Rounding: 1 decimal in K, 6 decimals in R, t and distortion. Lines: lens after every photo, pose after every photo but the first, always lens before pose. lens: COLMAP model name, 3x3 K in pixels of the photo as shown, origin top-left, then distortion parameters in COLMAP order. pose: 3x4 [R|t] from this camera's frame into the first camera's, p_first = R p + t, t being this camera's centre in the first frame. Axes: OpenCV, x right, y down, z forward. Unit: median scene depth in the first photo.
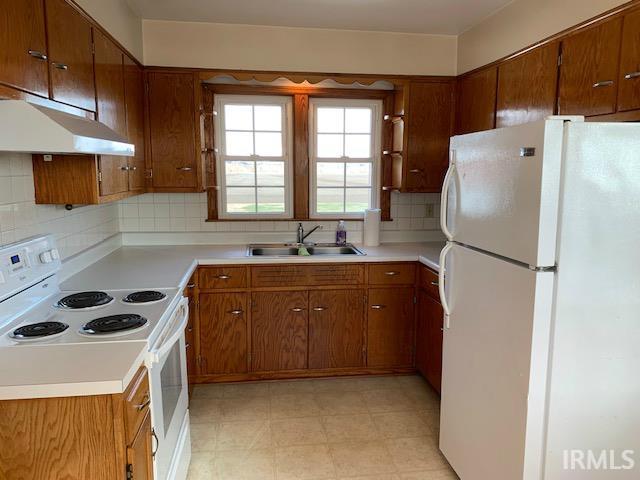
lens RADIAL K [[488.5, 0, 310.5], [0, 488.5, 240.7], [0, 0, 1]] dist [0.076148, -0.140880]
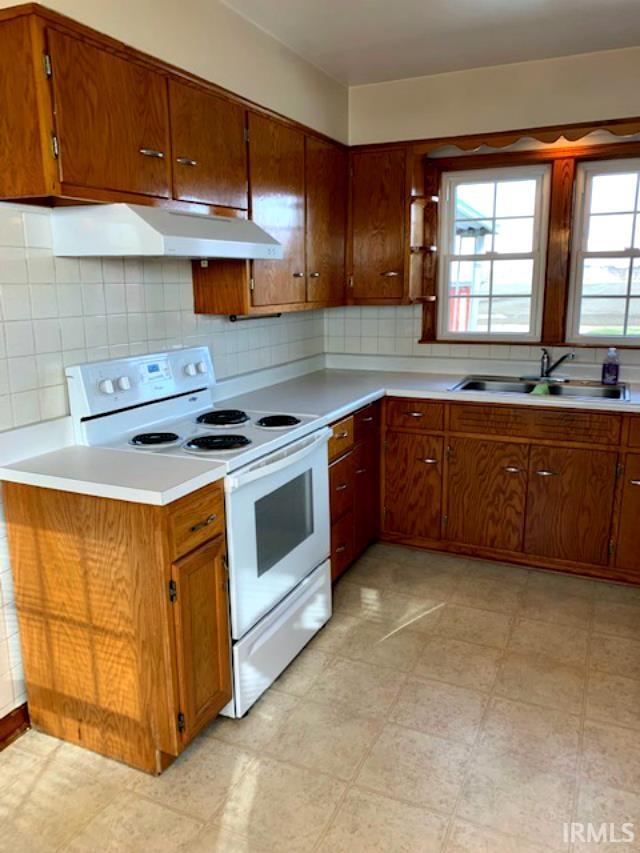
lens RADIAL K [[651.1, 0, 320.0], [0, 651.1, 426.5], [0, 0, 1]] dist [0.076148, -0.140880]
pose [[0.837347, 0.104267, -0.536636, 0.244582], [-0.062936, 0.993502, 0.094832, 0.005263], [0.543037, -0.045633, 0.838468, 0.041579]]
